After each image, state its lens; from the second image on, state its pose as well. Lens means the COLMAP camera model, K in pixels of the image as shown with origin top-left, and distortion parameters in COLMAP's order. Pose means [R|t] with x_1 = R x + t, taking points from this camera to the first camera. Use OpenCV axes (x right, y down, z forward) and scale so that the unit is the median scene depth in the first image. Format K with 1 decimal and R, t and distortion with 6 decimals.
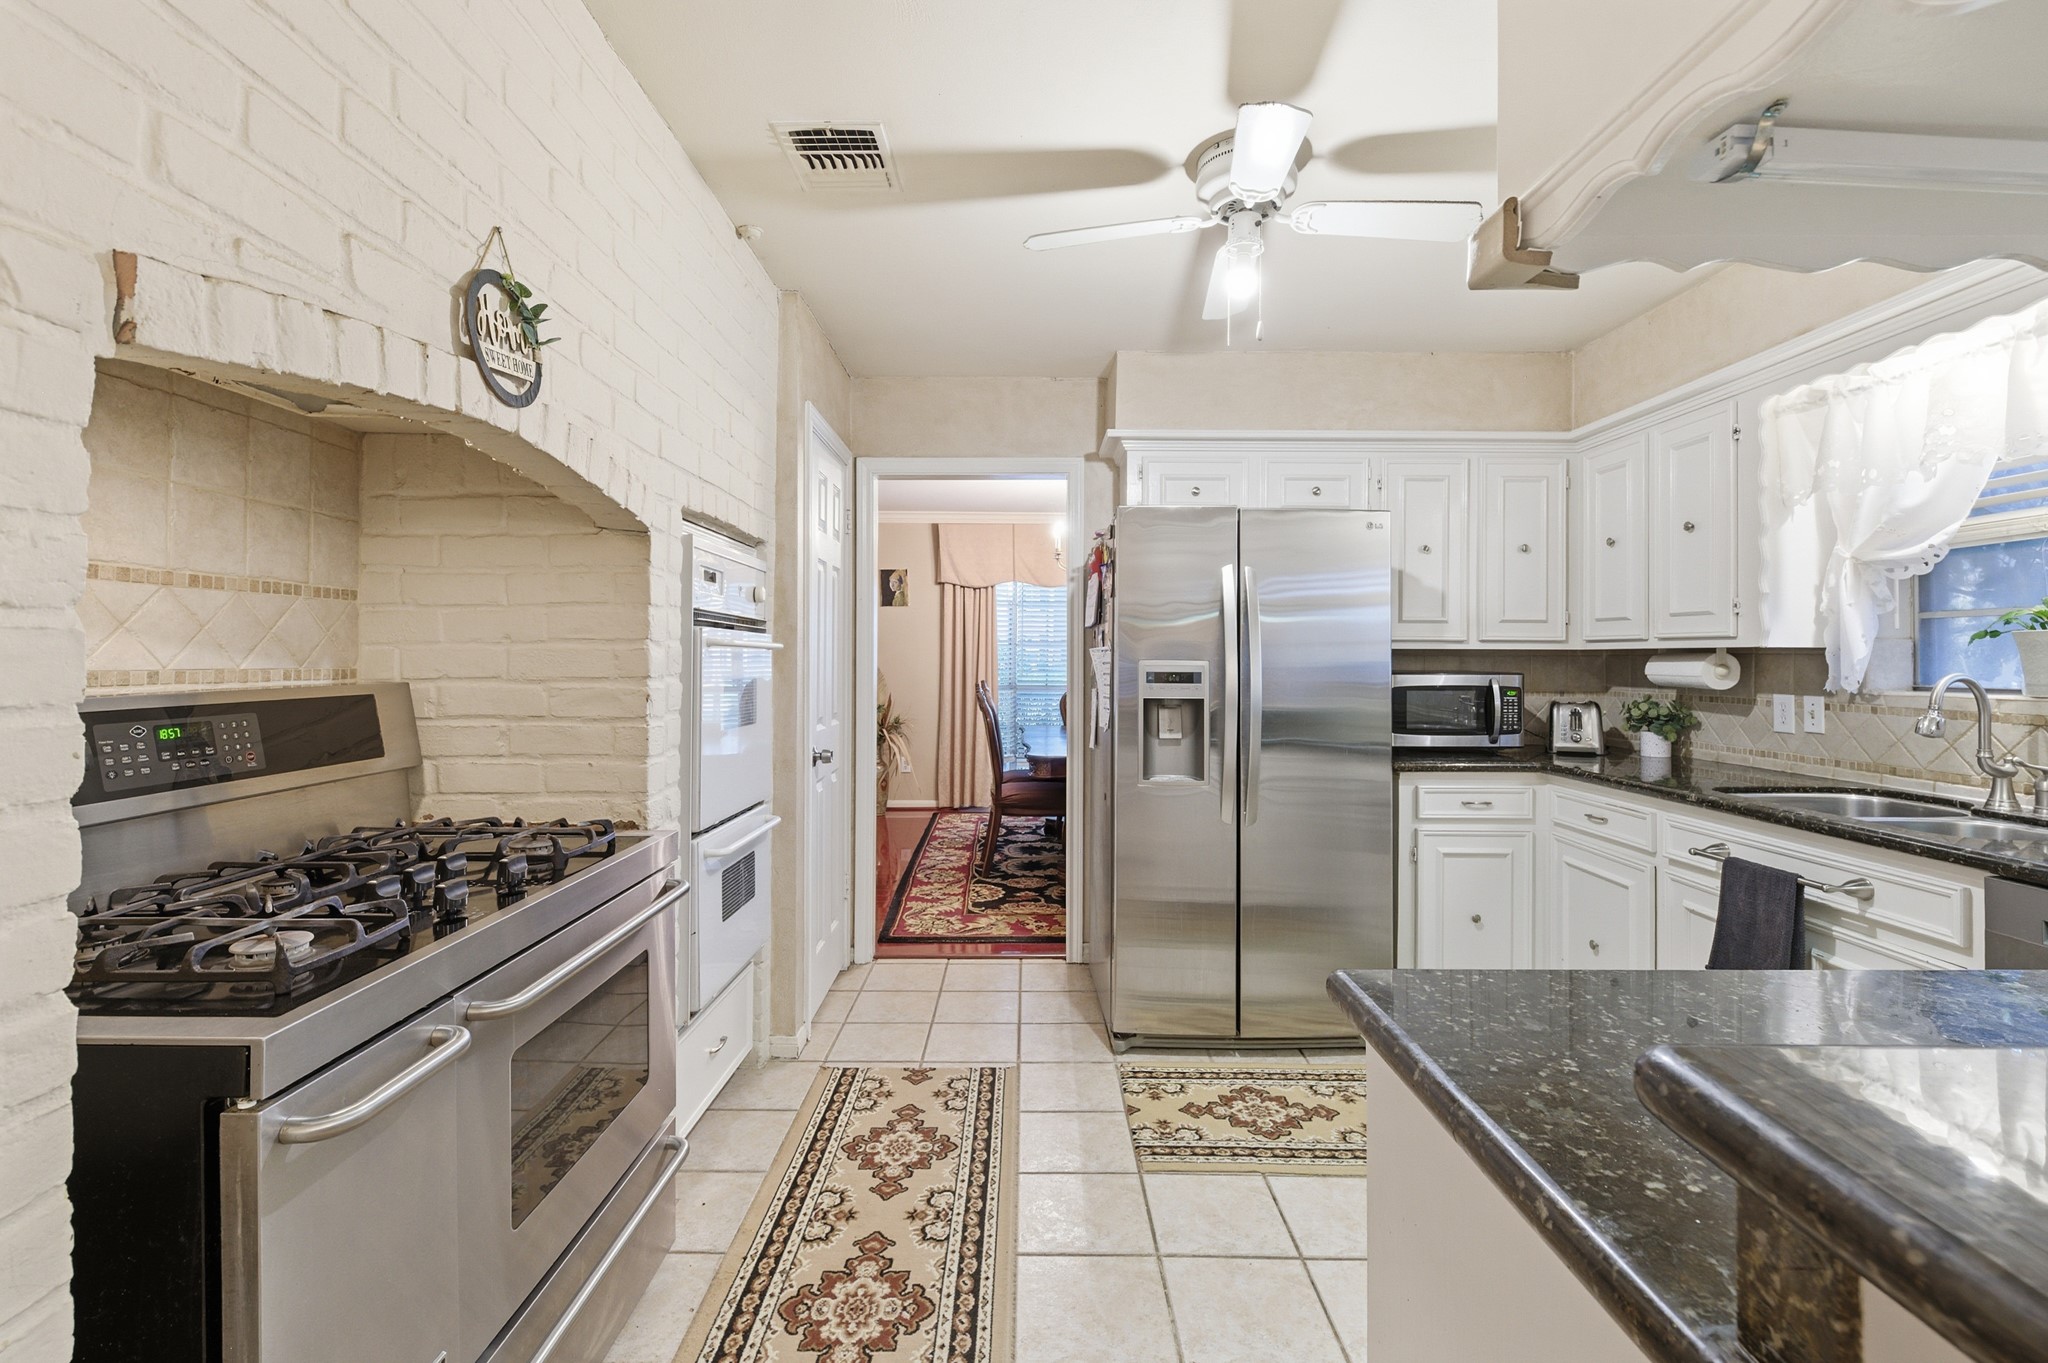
lens RADIAL K [[909.3, 0, 1018.6], [0, 909.3, 653.7], [0, 0, 1]] dist [-0.000365, -0.000053]
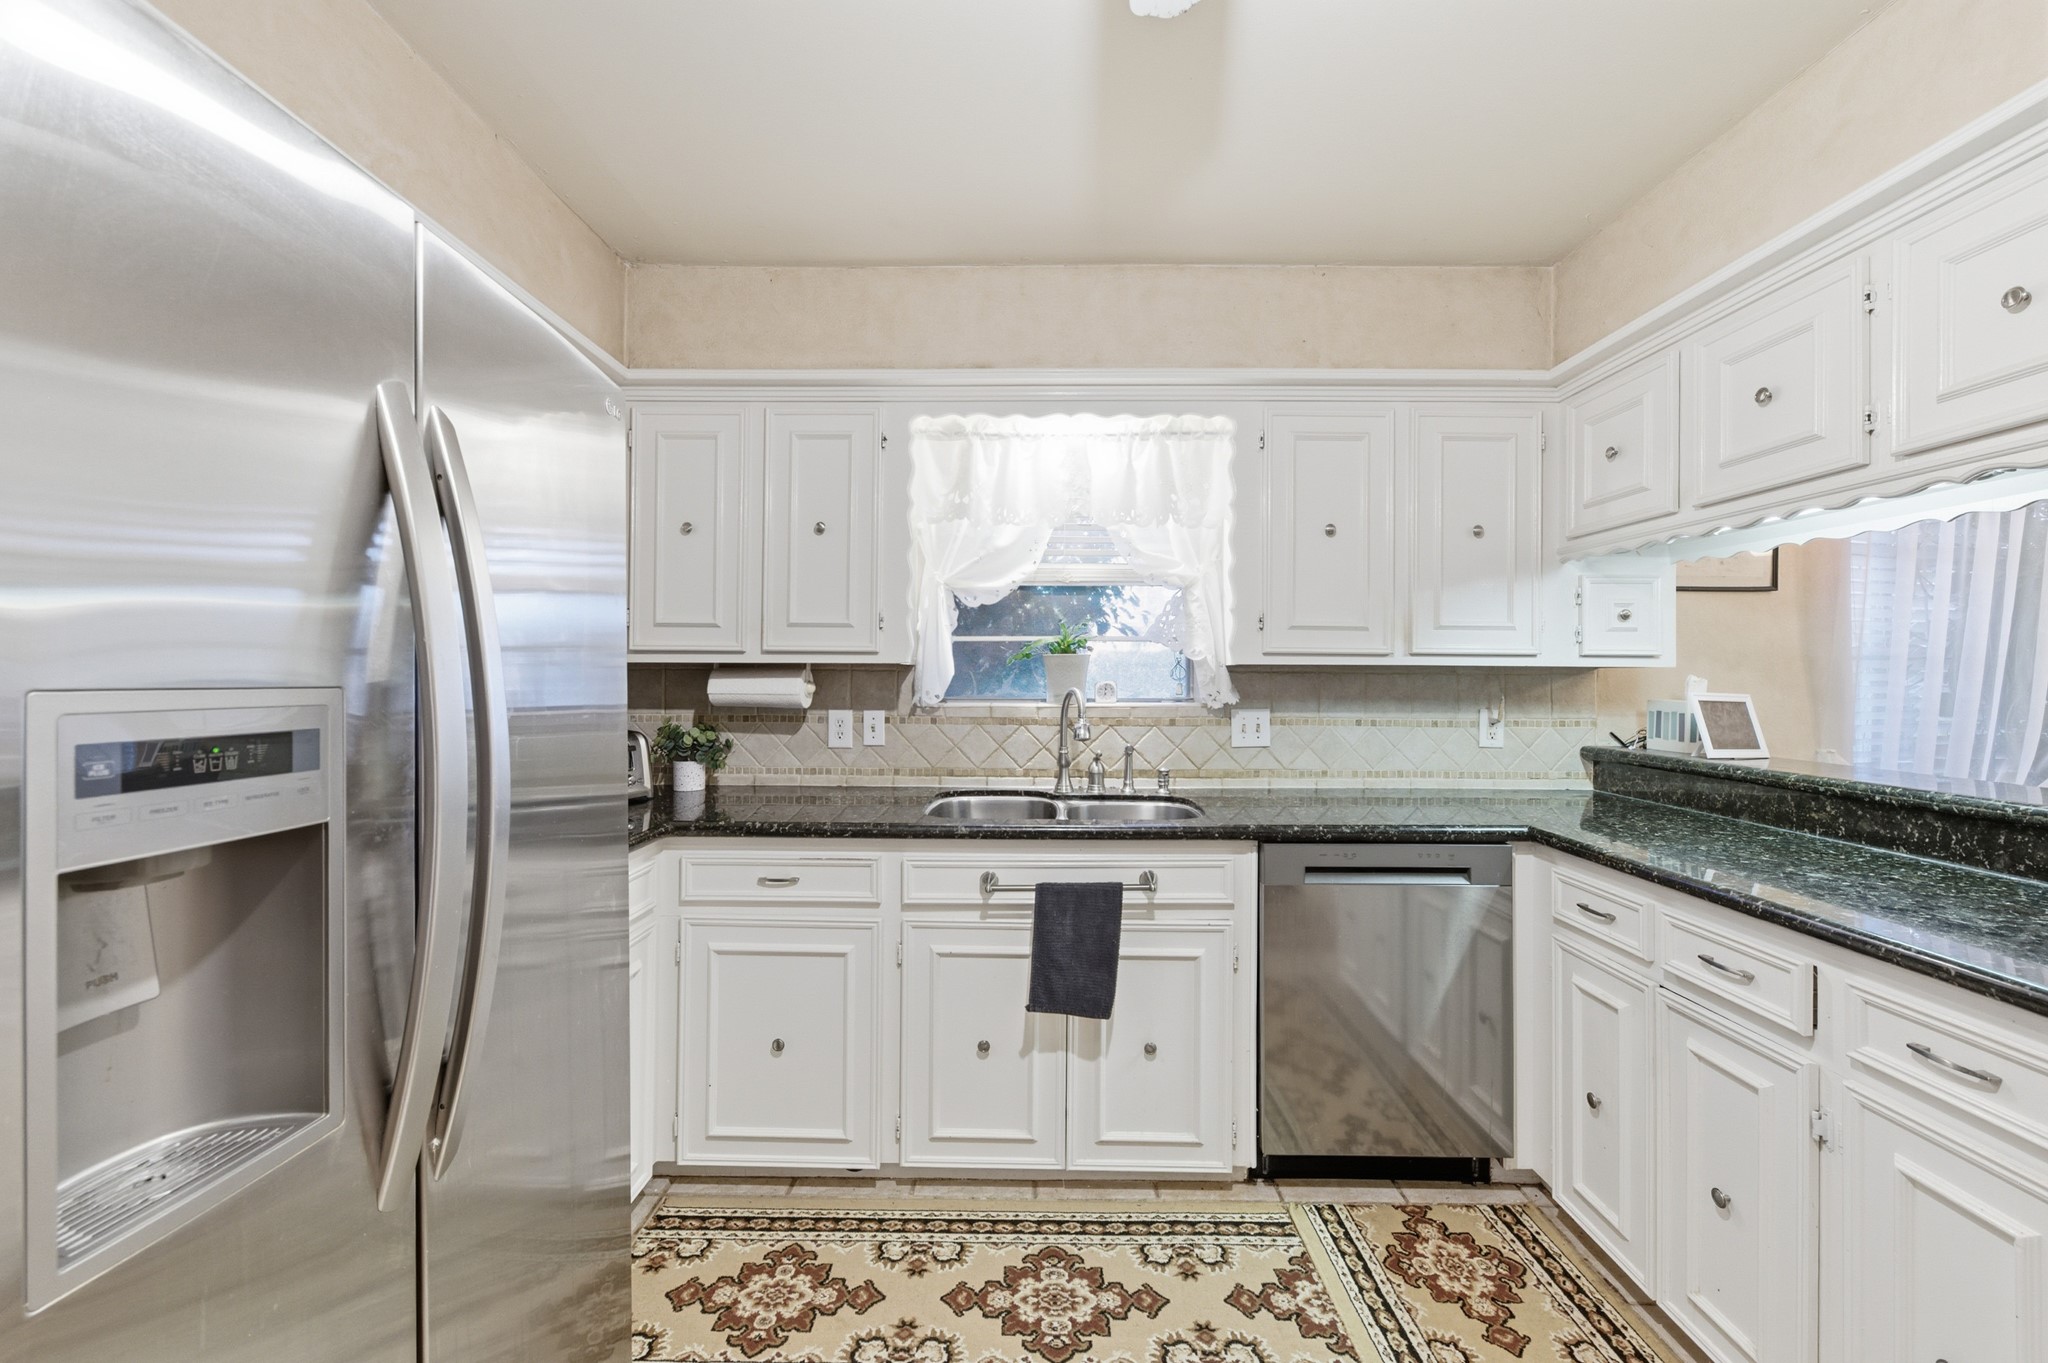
lens RADIAL K [[790.8, 0, 1024.6], [0, 790.8, 665.7], [0, 0, 1]] dist [-0.001089, -0.001100]
pose [[0.000852, 0.007623, 0.999971, -0.038953], [-0.008139, 0.999938, -0.007616, 0.000159], [-0.999967, -0.008132, 0.000914, 0.742148]]
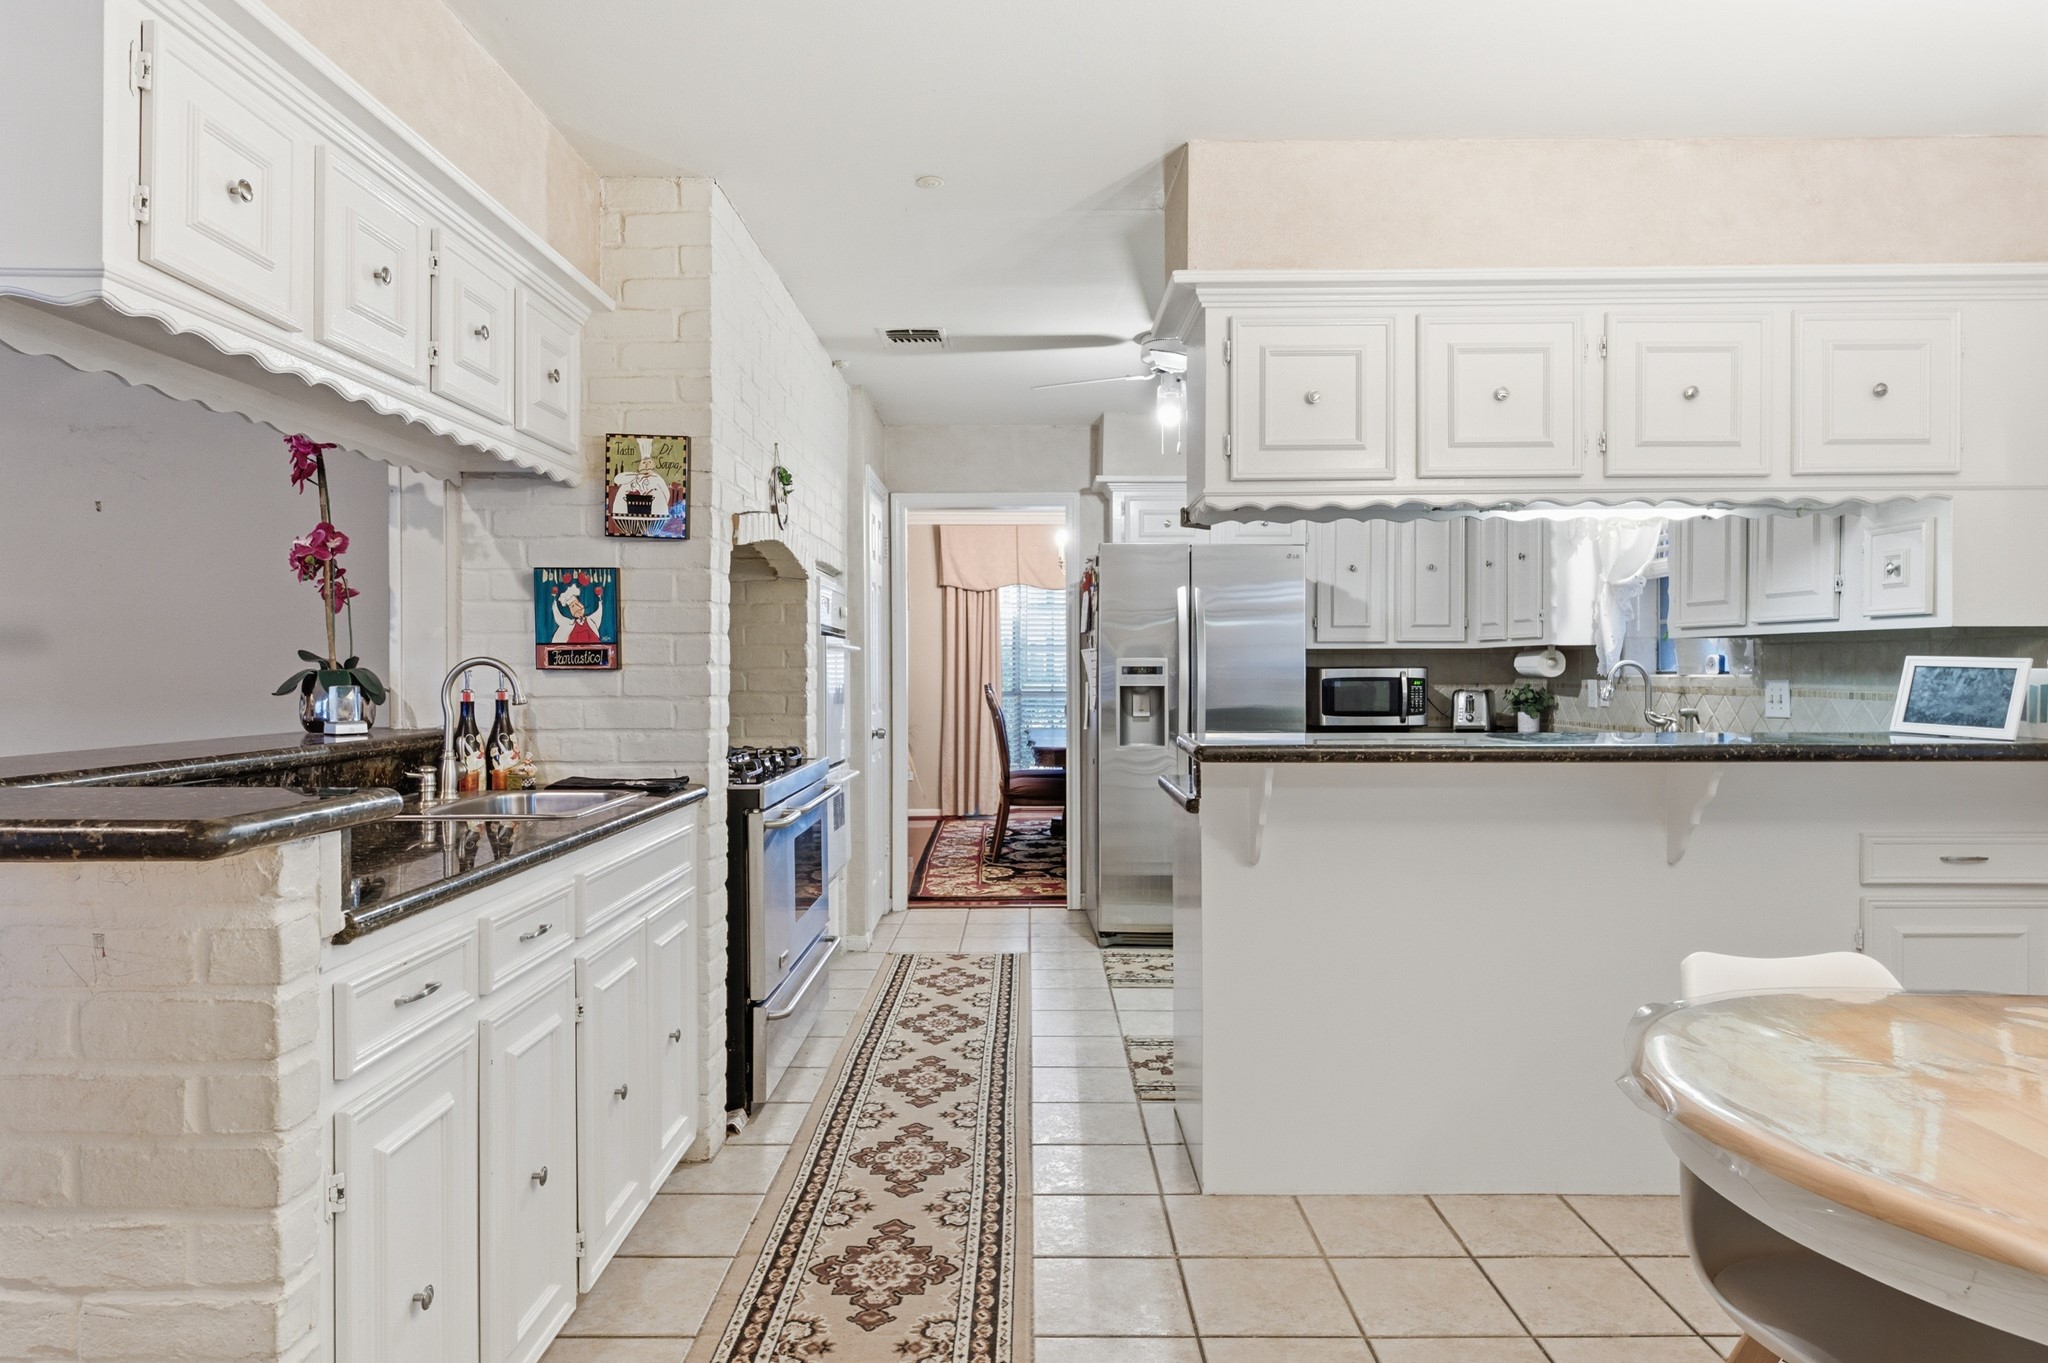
lens RADIAL K [[1238.2, 0, 1025.2], [0, 1238.2, 674.8], [0, 0, 1]] dist [0.002890, -0.003577]
pose [[0.999959, -0.006859, 0.005935, -0.013866], [0.006806, 0.999937, 0.008891, 0.014364], [-0.005996, -0.008851, 0.999943, -0.796662]]
